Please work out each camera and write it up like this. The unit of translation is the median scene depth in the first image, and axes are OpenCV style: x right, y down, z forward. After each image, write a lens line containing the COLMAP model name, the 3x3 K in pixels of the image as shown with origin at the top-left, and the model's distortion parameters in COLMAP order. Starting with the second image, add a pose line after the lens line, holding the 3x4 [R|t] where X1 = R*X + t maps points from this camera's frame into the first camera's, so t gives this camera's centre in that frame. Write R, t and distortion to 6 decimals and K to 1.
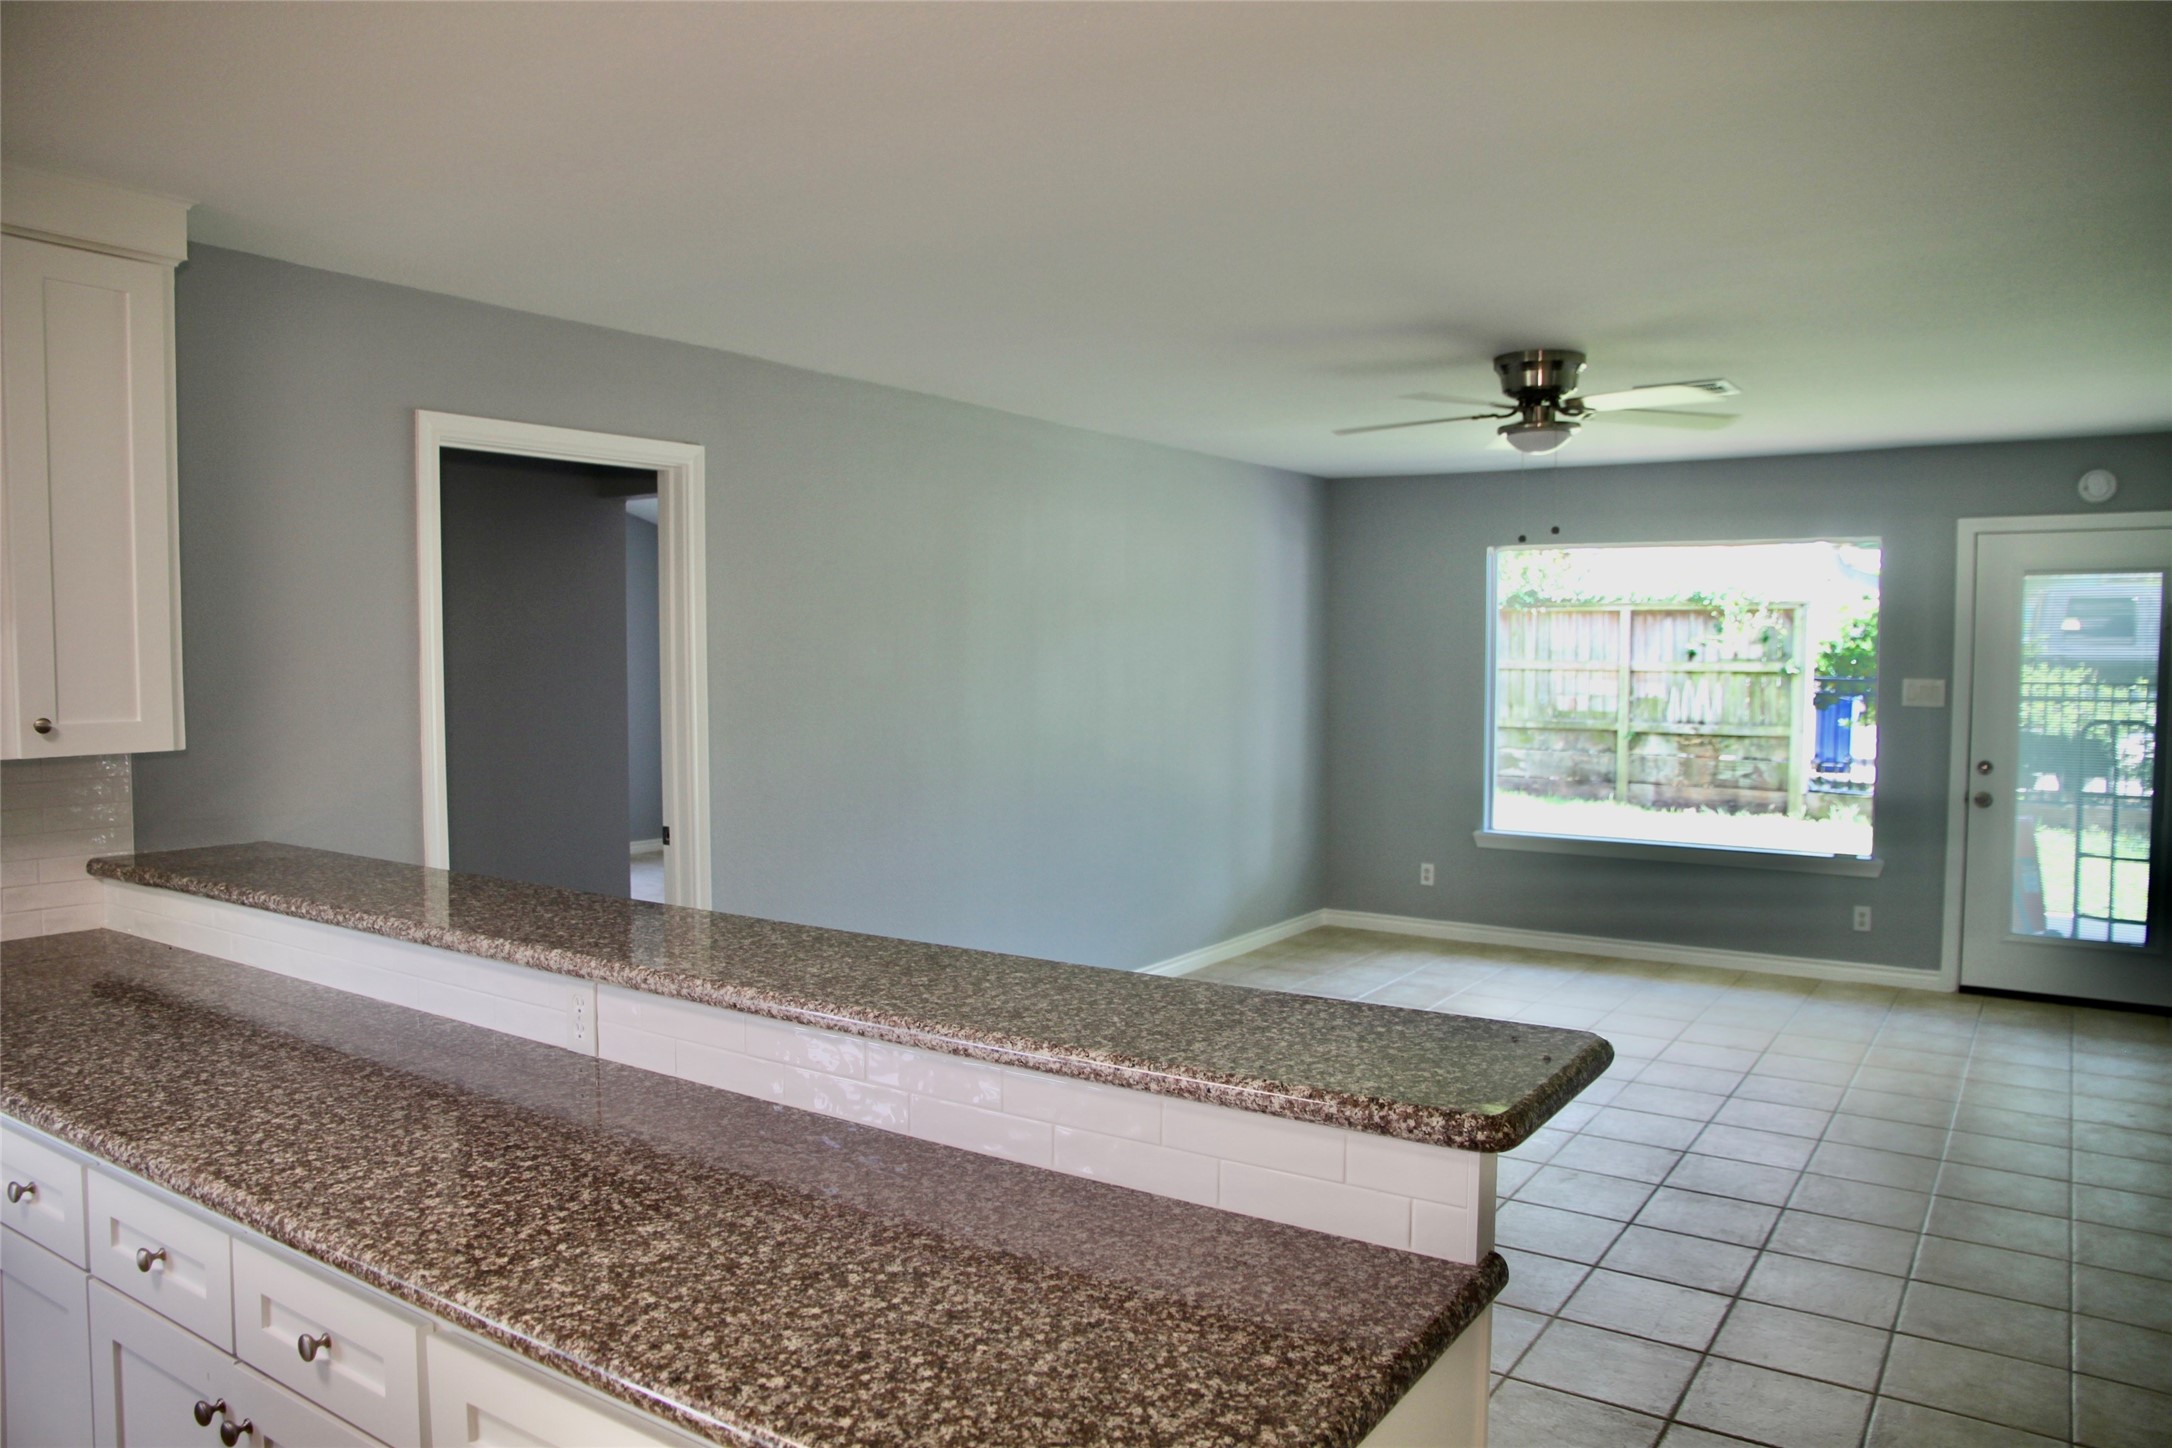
lens RADIAL K [[1498.4, 0, 1095.1], [0, 1498.4, 723.6], [0, 0, 1]] dist [-0.105898, 0.067392]
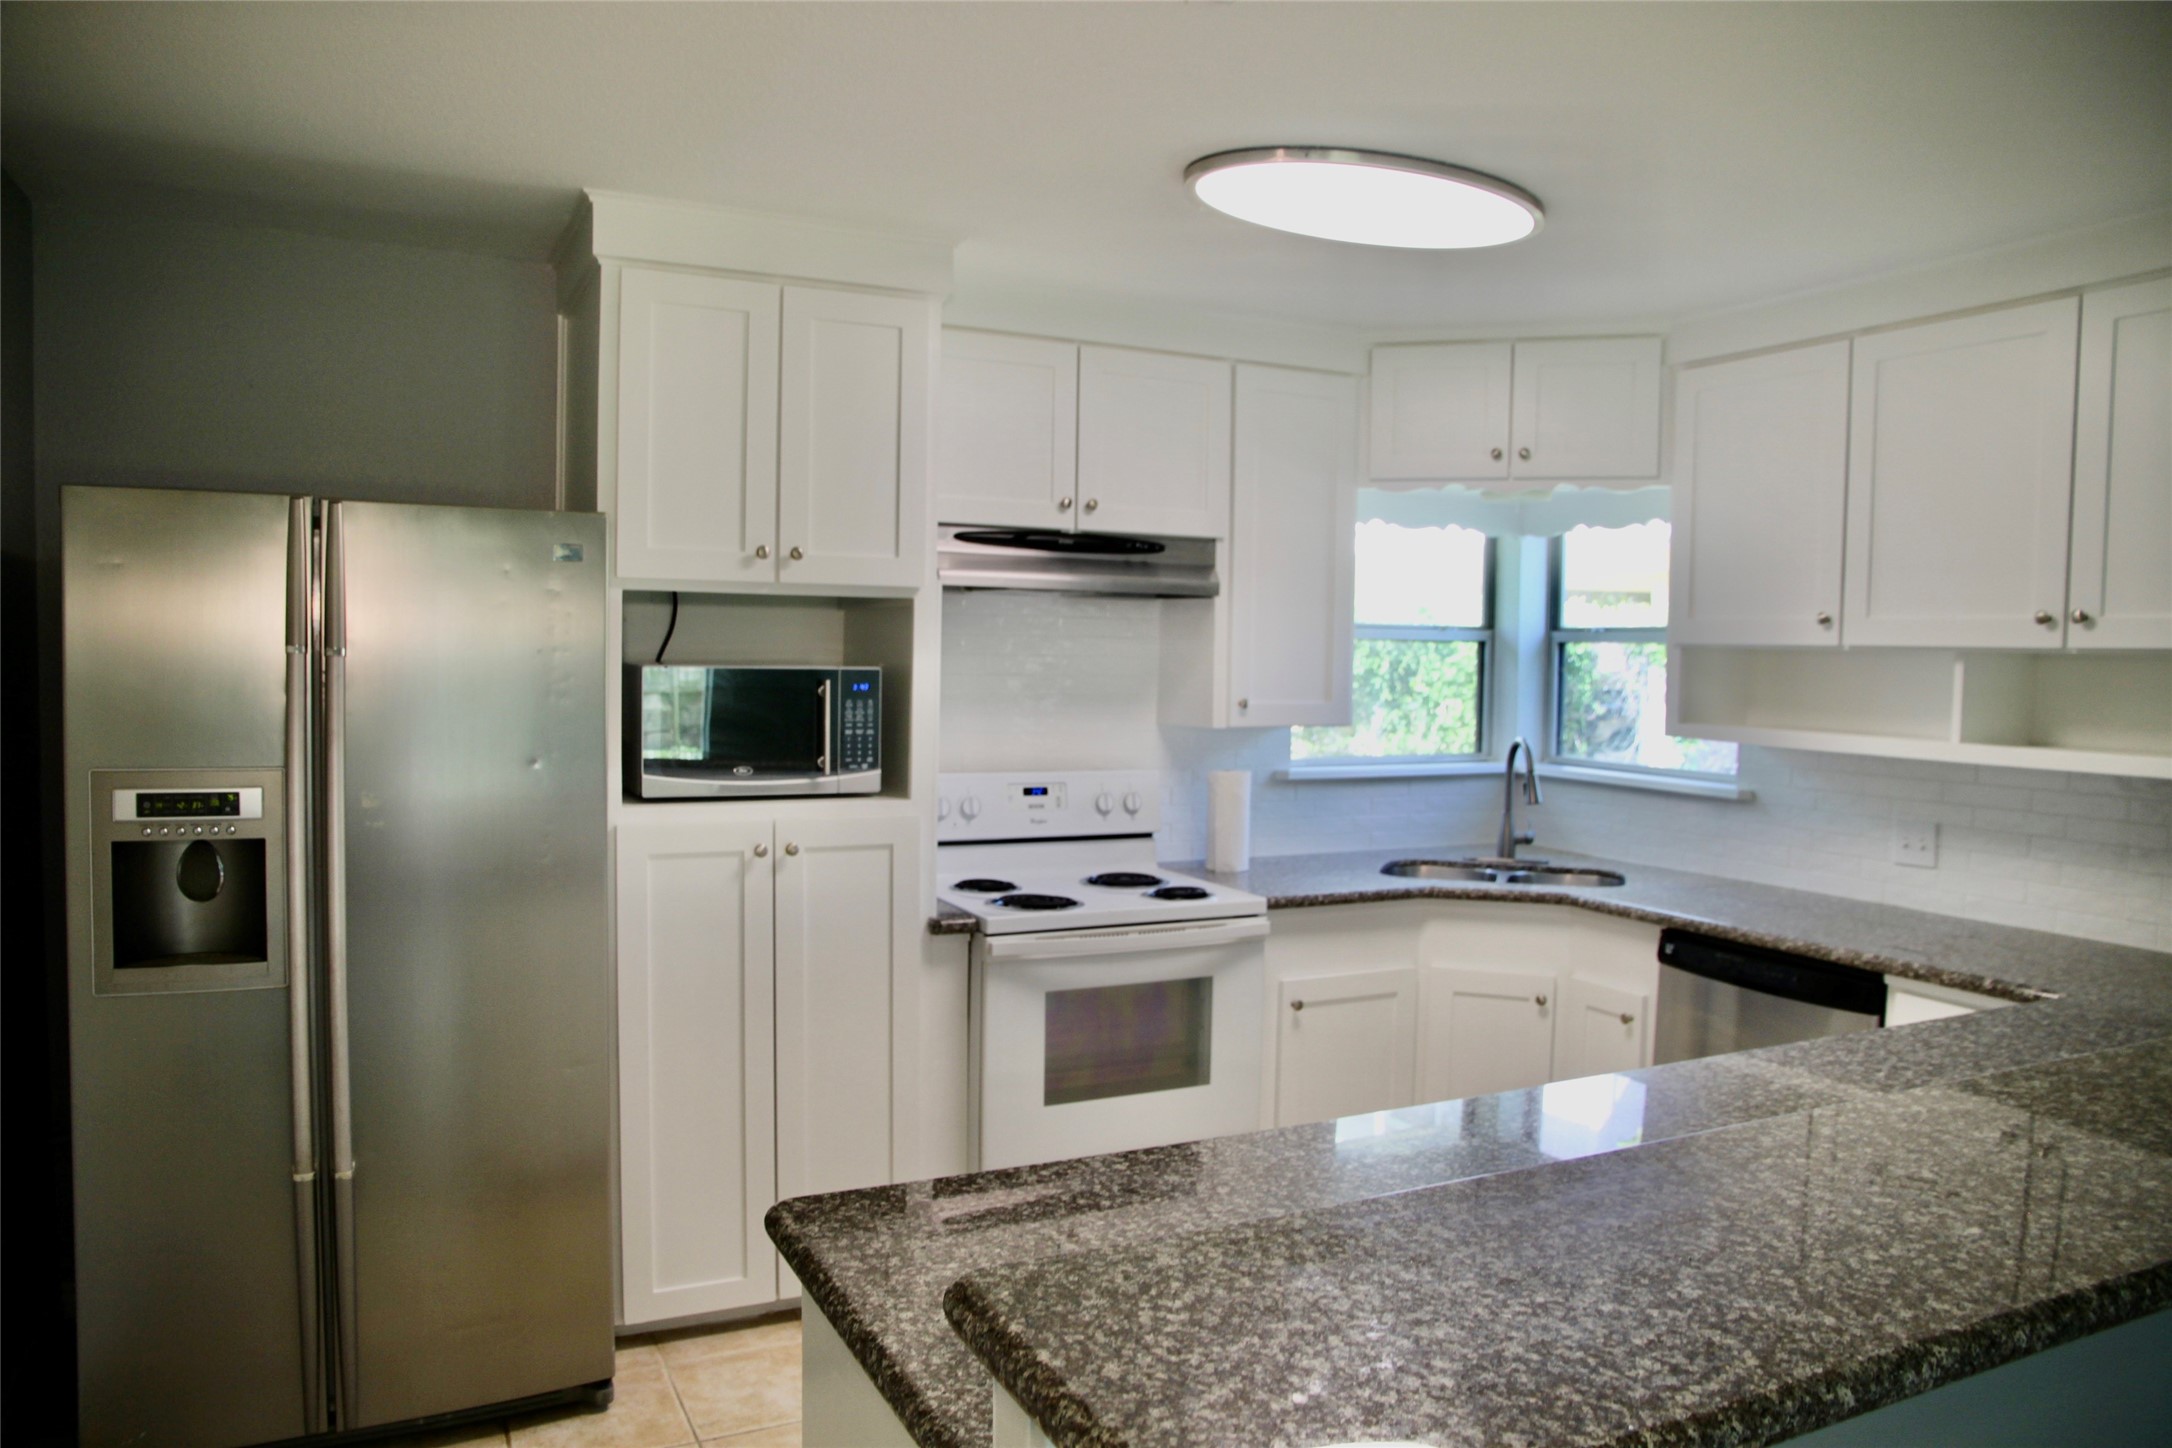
lens RADIAL K [[1498.4, 0, 1084.0], [0, 1498.4, 729.9], [0, 0, 1]] dist [-0.105898, 0.067392]
pose [[-0.500108, 0.037907, -0.865133, 0.762039], [-0.057668, 0.995366, 0.076950, -0.064819], [0.864040, 0.088374, -0.495605, 1.203330]]
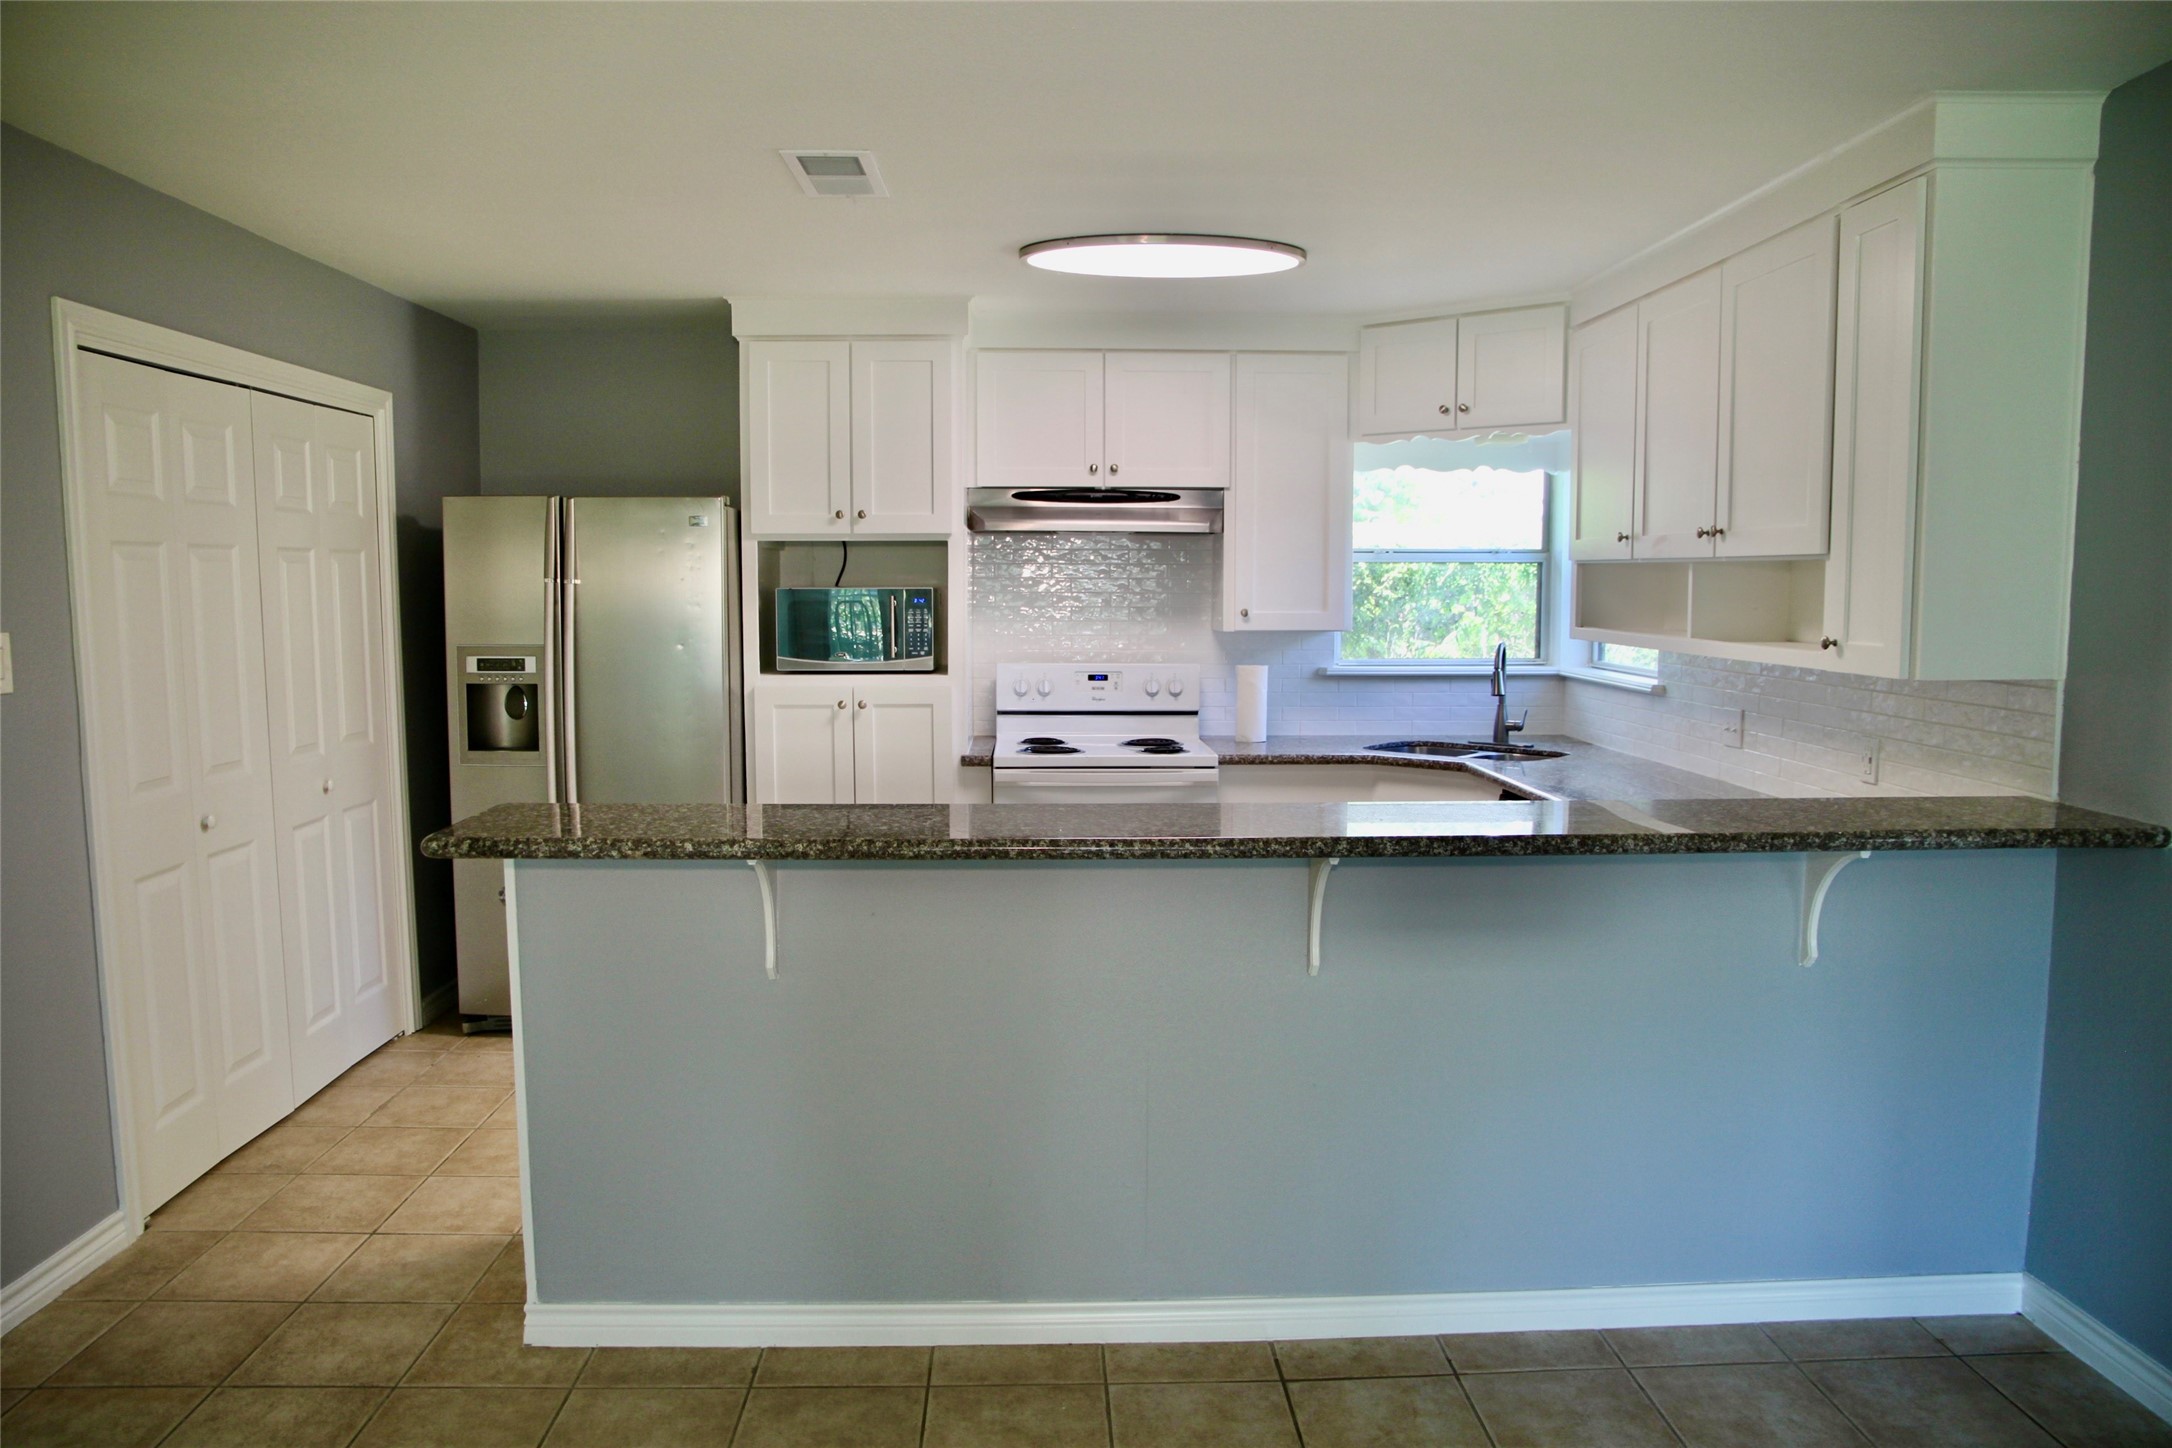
lens RADIAL K [[1498.4, 0, 1099.3], [0, 1498.4, 725.2], [0, 0, 1]] dist [-0.105898, 0.067392]
pose [[-0.807246, 0.055657, -0.587585, 0.671690], [-0.029183, 0.990562, 0.133920, -0.117193], [0.589494, 0.125254, -0.798003, 2.635163]]
